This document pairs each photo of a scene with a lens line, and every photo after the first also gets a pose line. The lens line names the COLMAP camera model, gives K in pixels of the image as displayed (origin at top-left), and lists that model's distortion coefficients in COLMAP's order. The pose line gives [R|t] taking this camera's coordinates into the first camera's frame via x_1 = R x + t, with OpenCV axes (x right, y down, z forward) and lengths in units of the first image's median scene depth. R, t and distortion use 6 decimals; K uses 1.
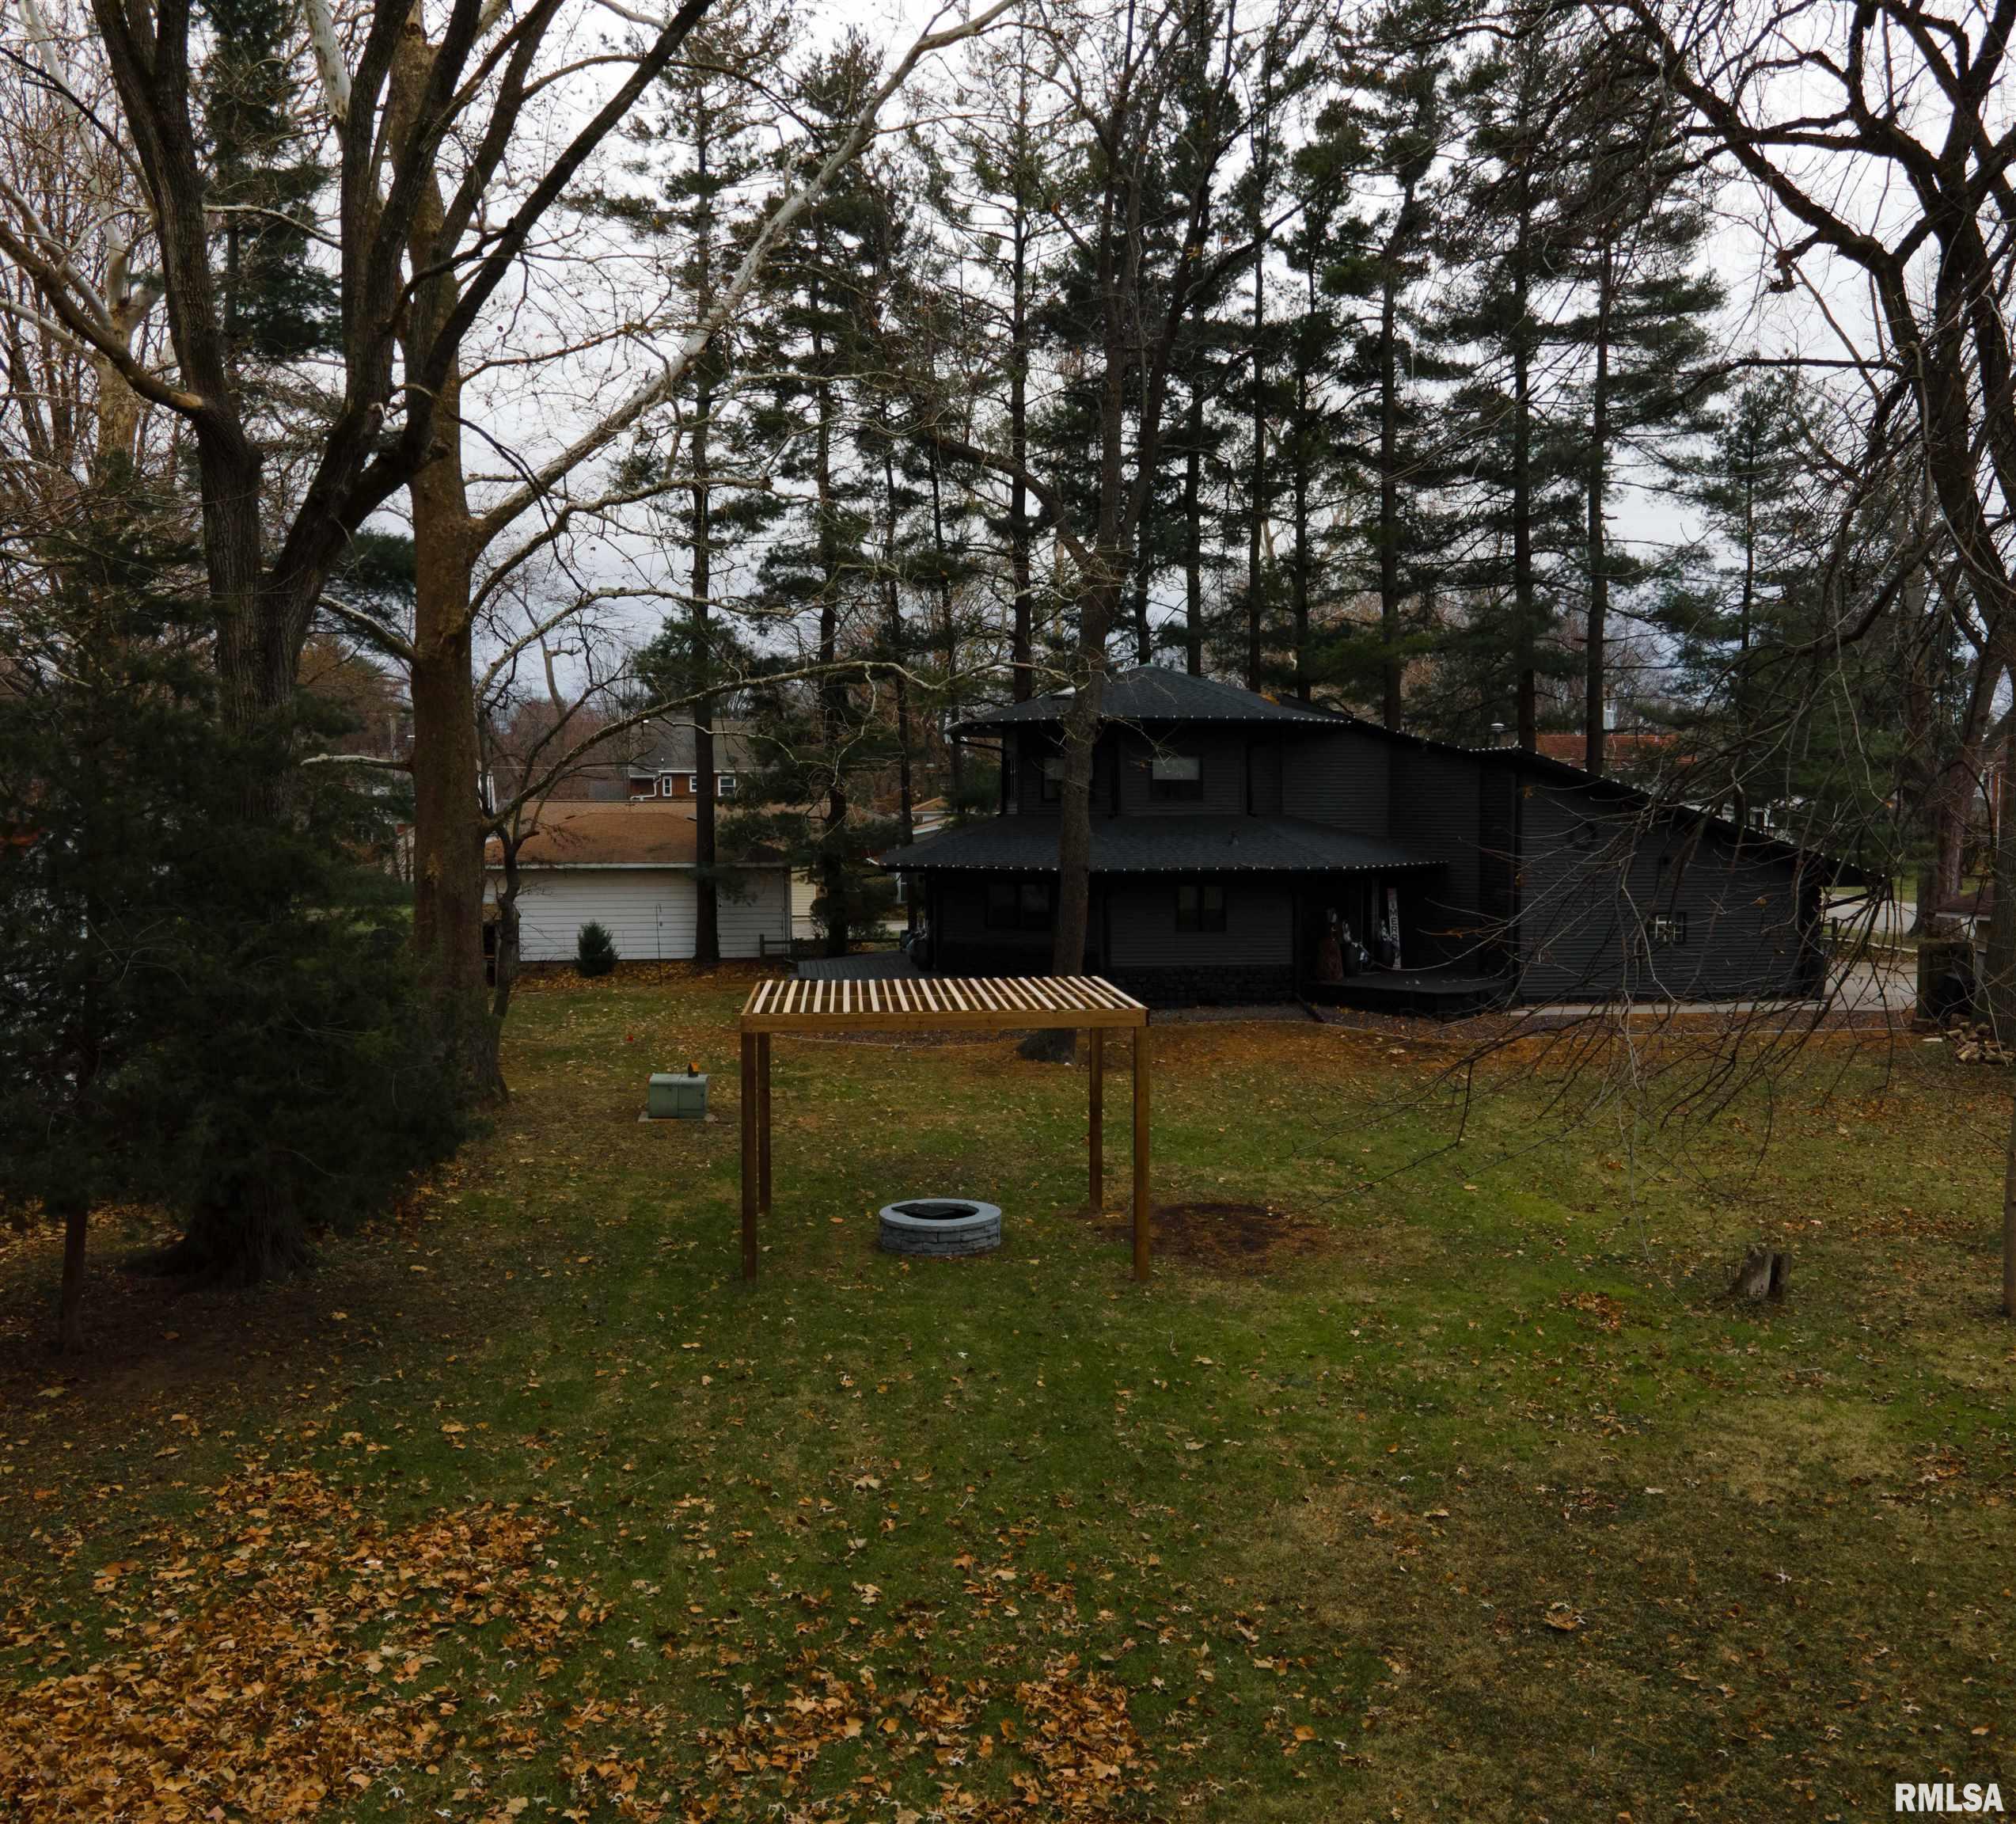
lens RADIAL K [[1767.8, 0, 1008.0], [0, 1767.8, 912.0], [0, 0, 1]] dist [0.004011, 0.006224]
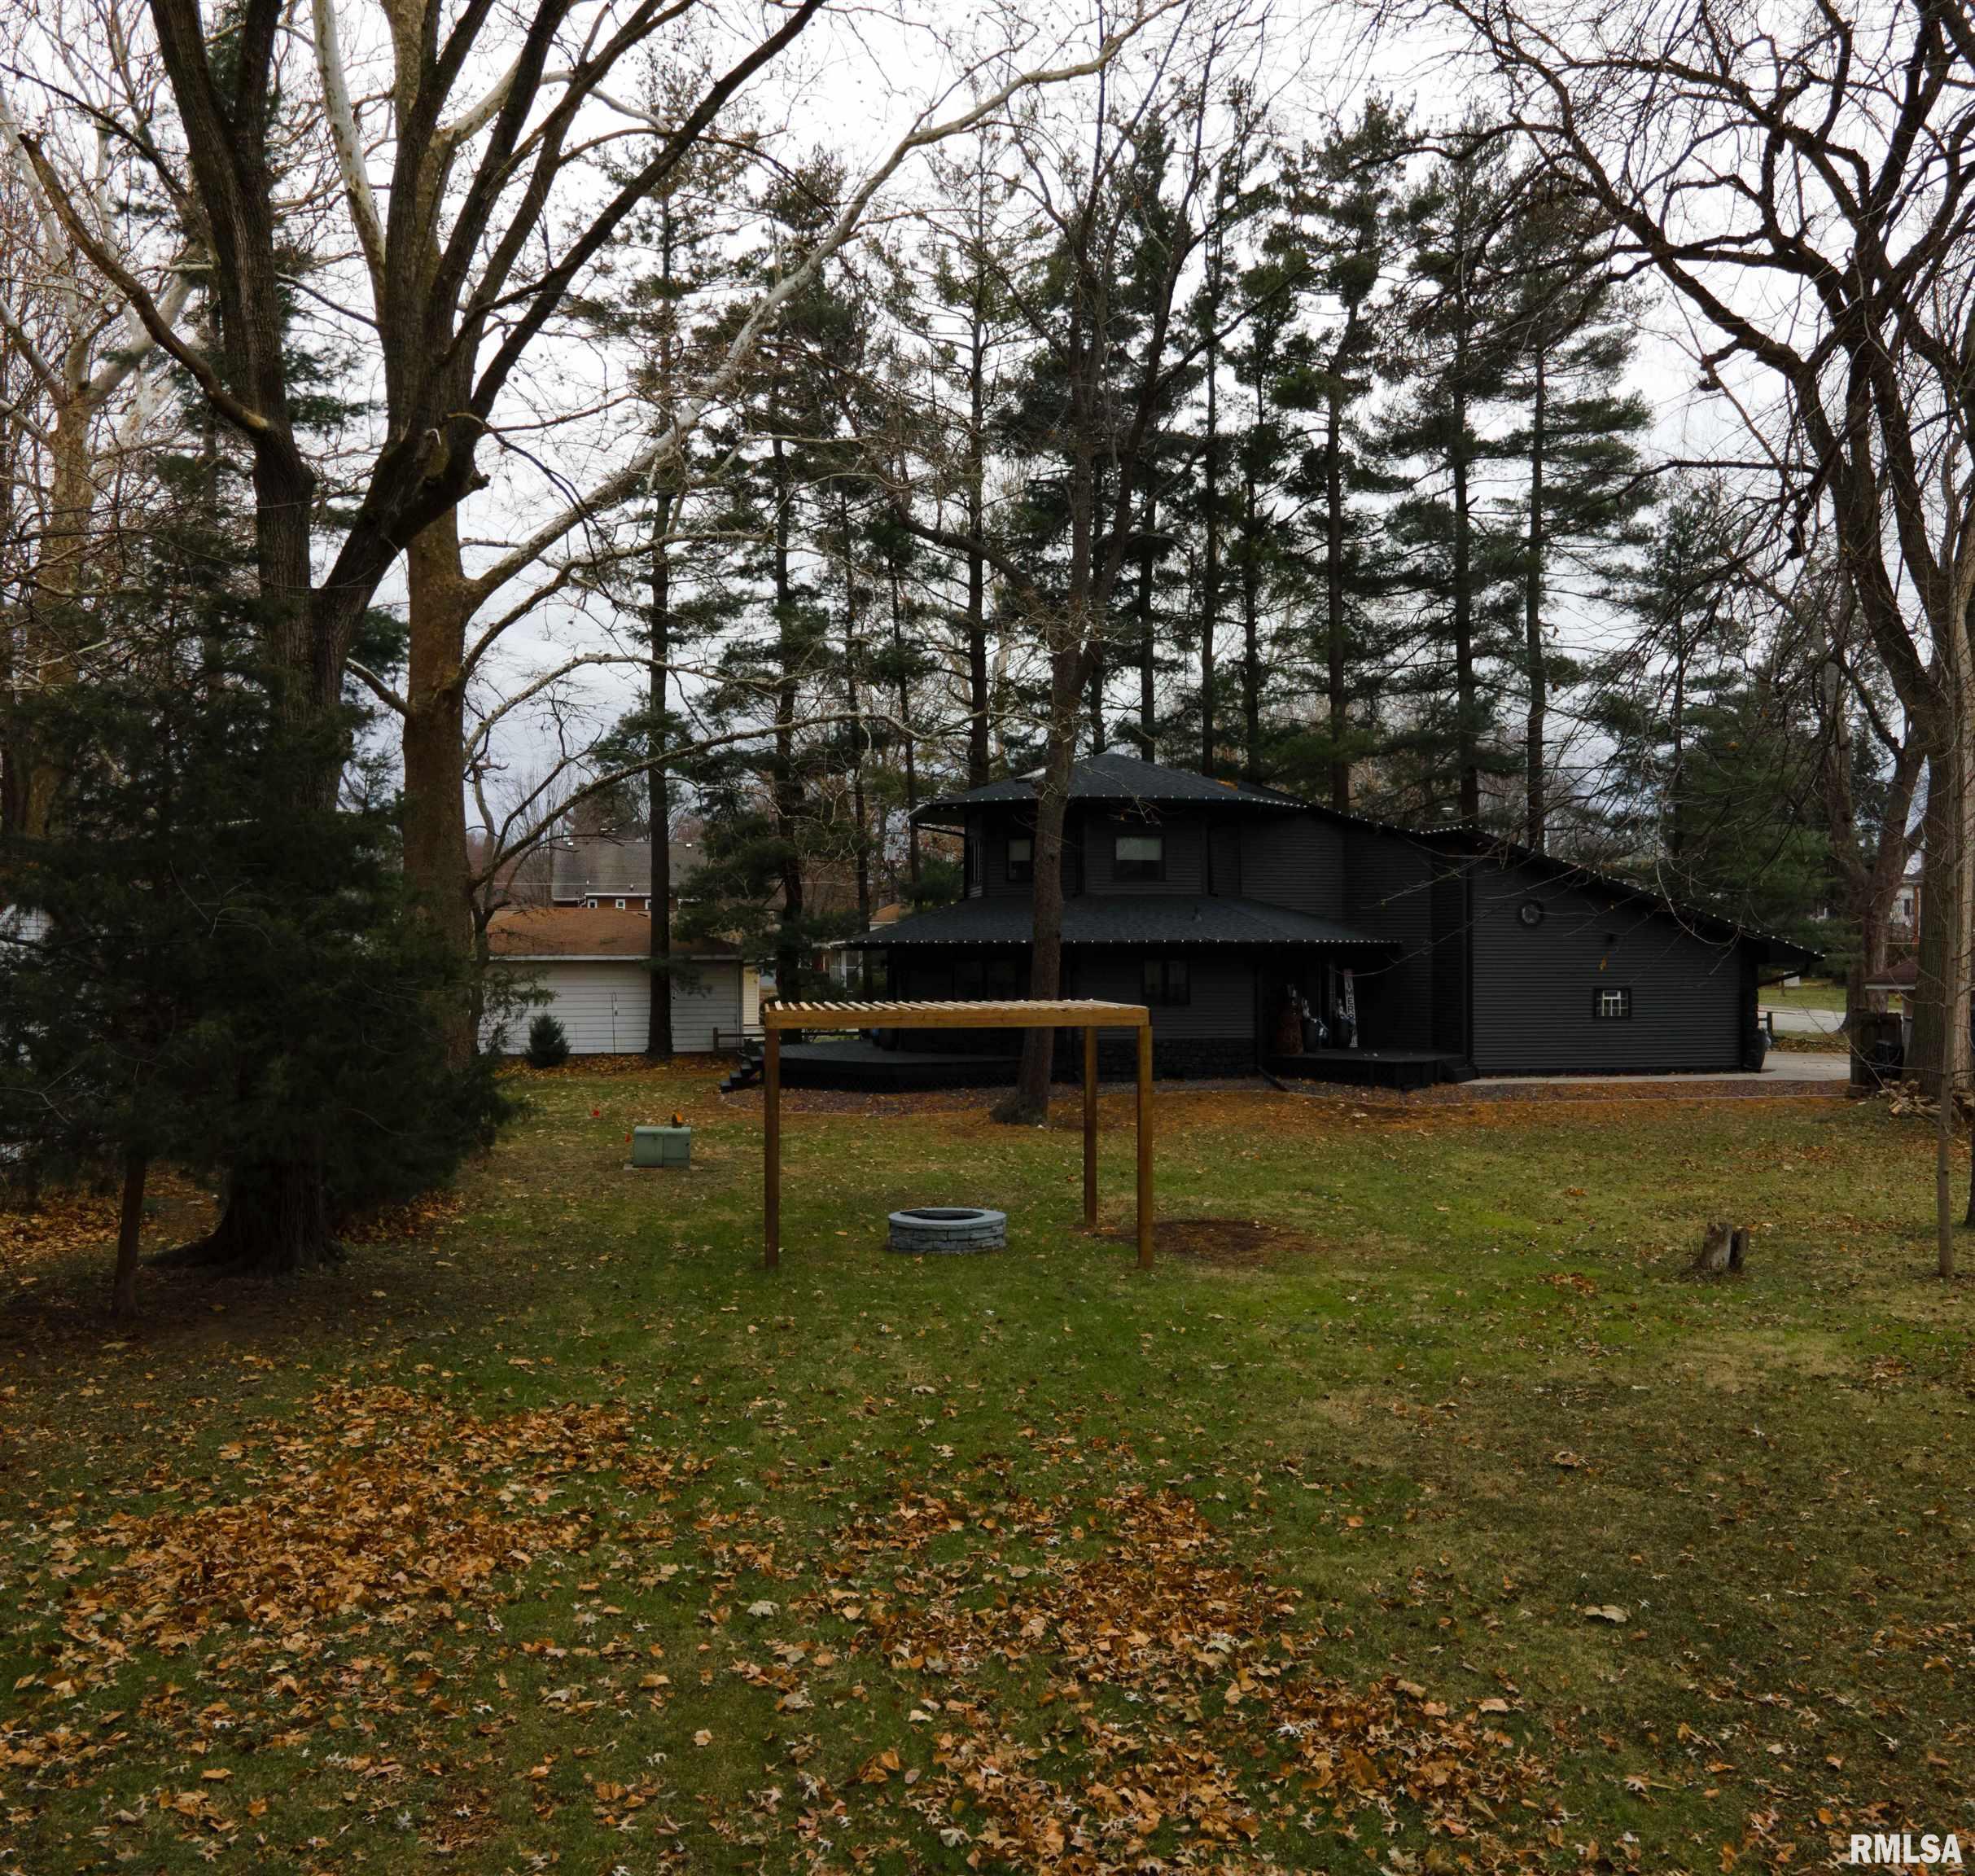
lens RADIAL K [[1821.9, 0, 1035.9], [0, 1821.9, 944.2], [0, 0, 1]] dist [0.046569, -0.118860]
pose [[0.998227, 0.002905, 0.059449, -0.023249], [0.001047, 0.997796, -0.066342, 0.037409], [-0.059511, 0.066286, 0.996024, -0.038795]]
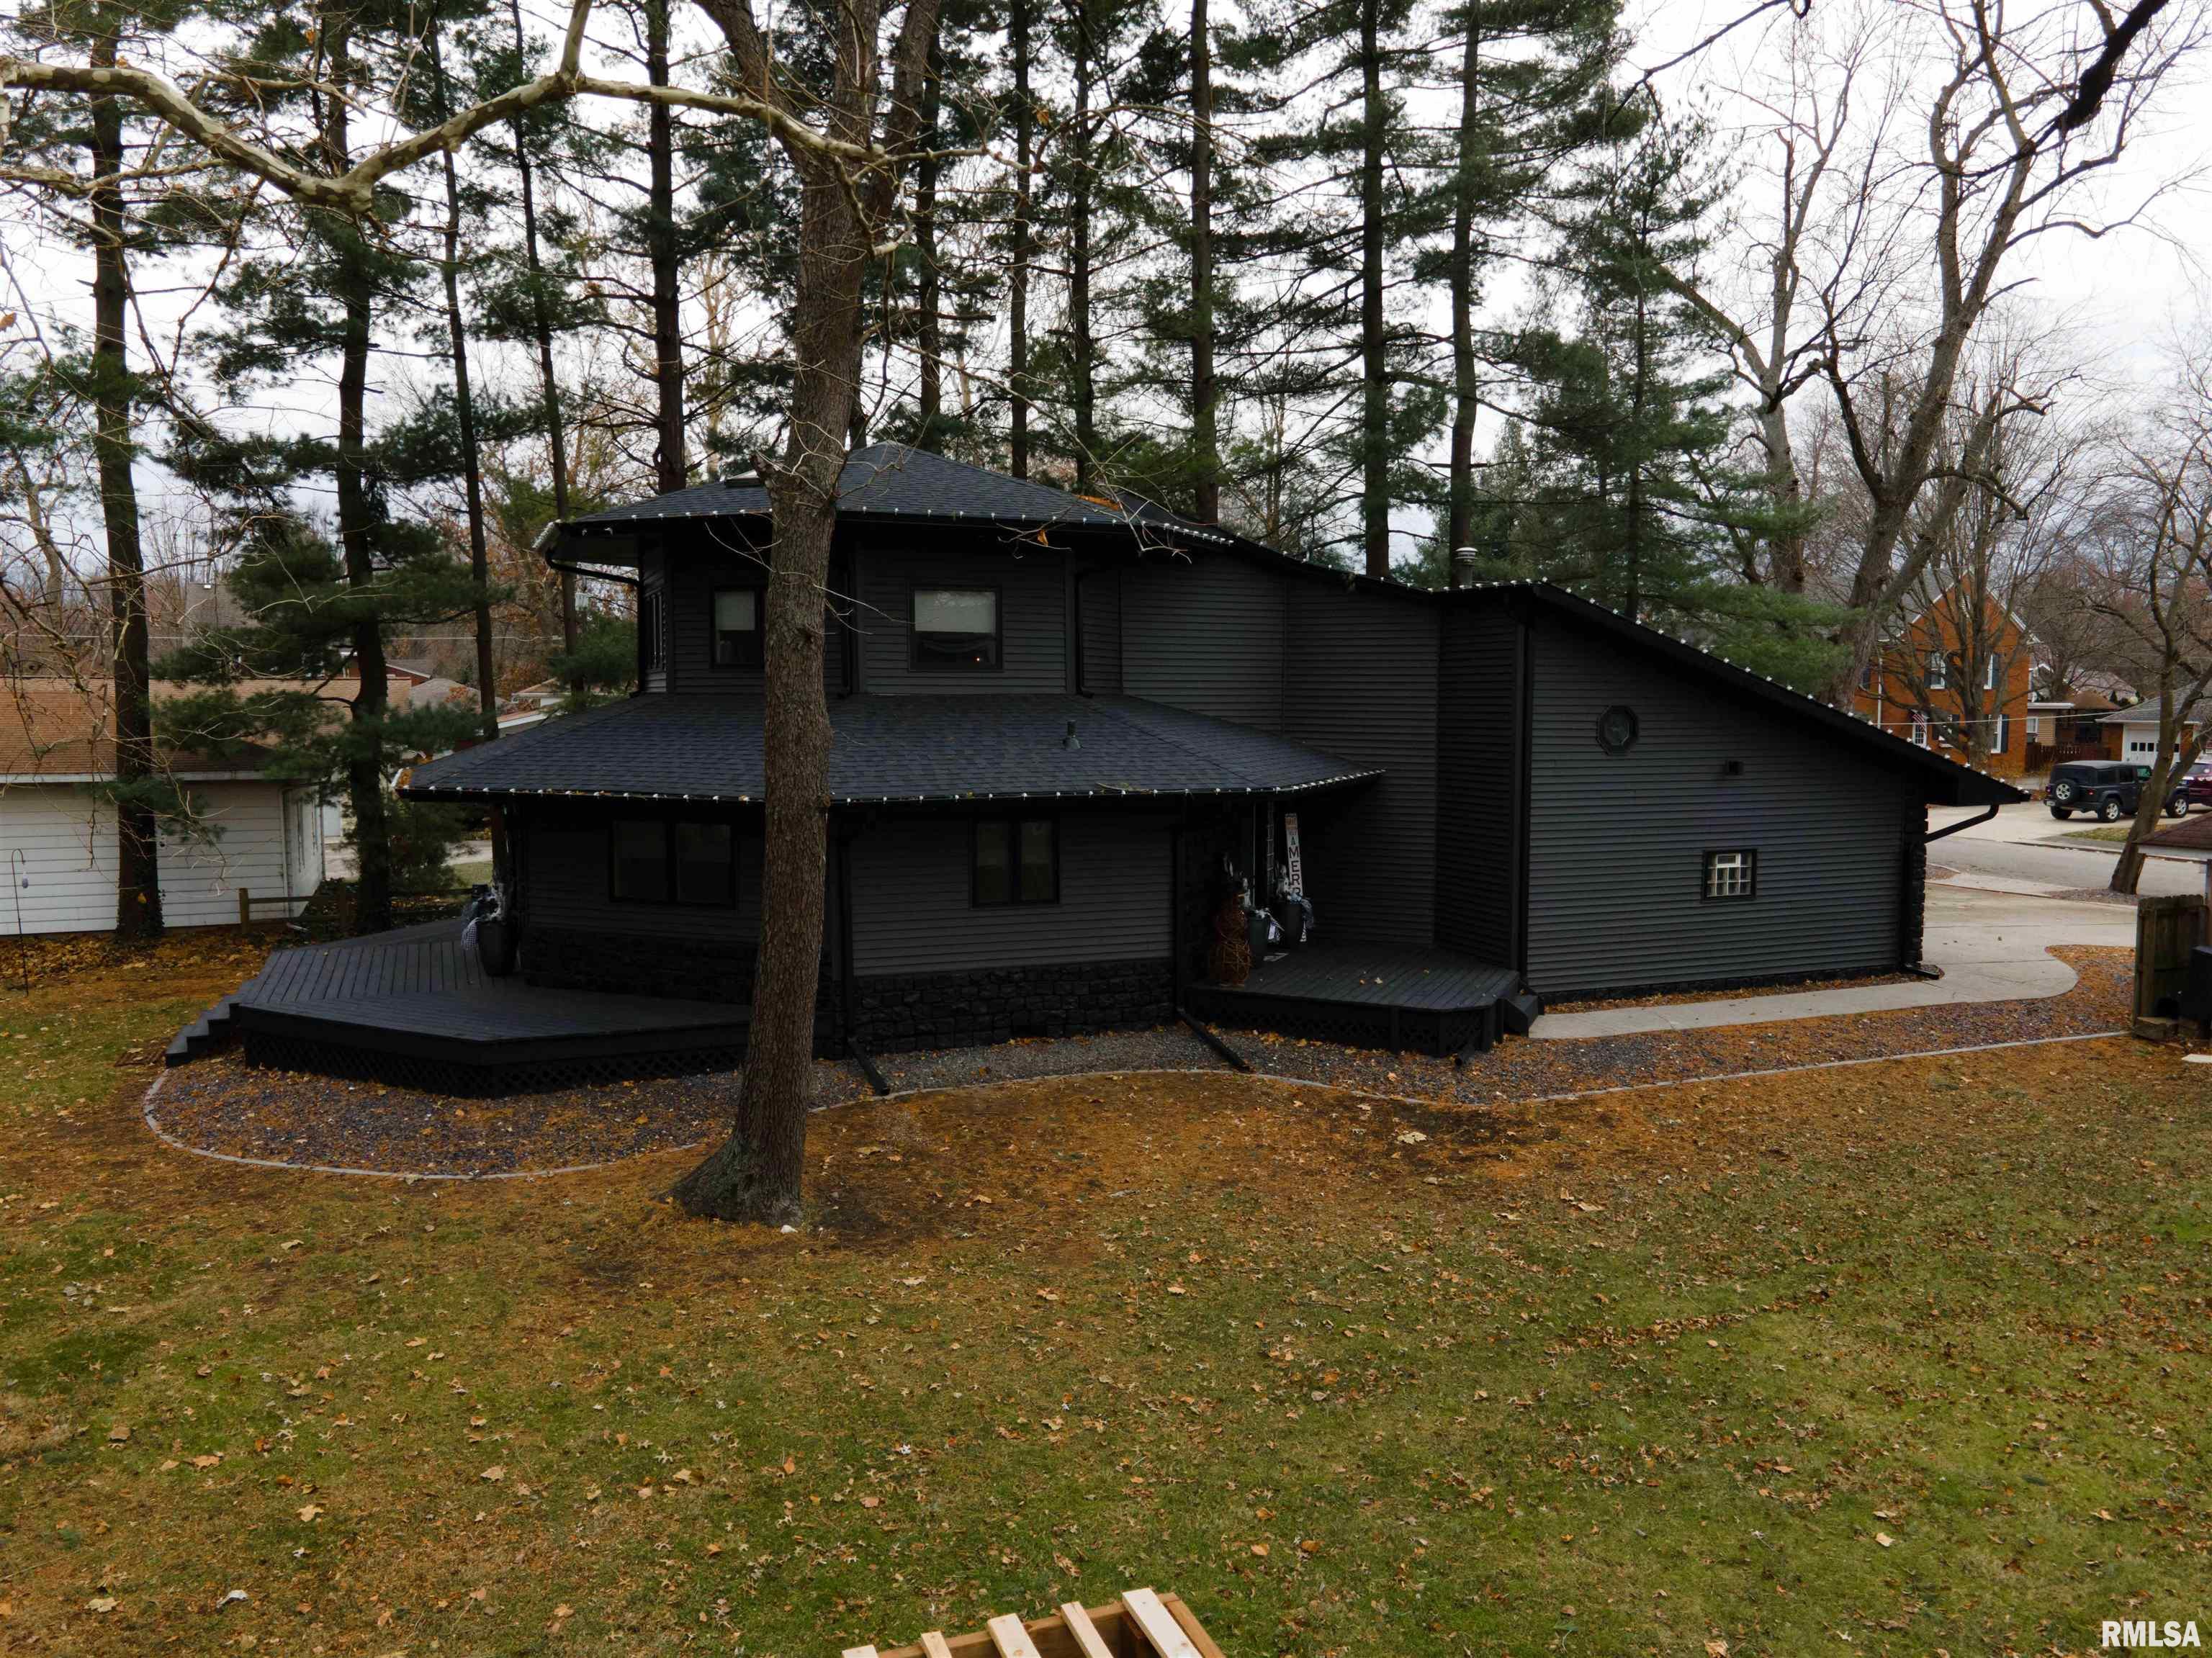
lens RADIAL K [[1607.5, 0, 1107.1], [0, 1607.5, 781.4], [0, 0, 1]] dist [-0.010377, -0.002804]
pose [[0.962567, -0.012214, 0.270769, 0.001092], [0.012962, 0.999916, -0.000974, -0.021811], [-0.270735, 0.004447, 0.962644, 0.416913]]
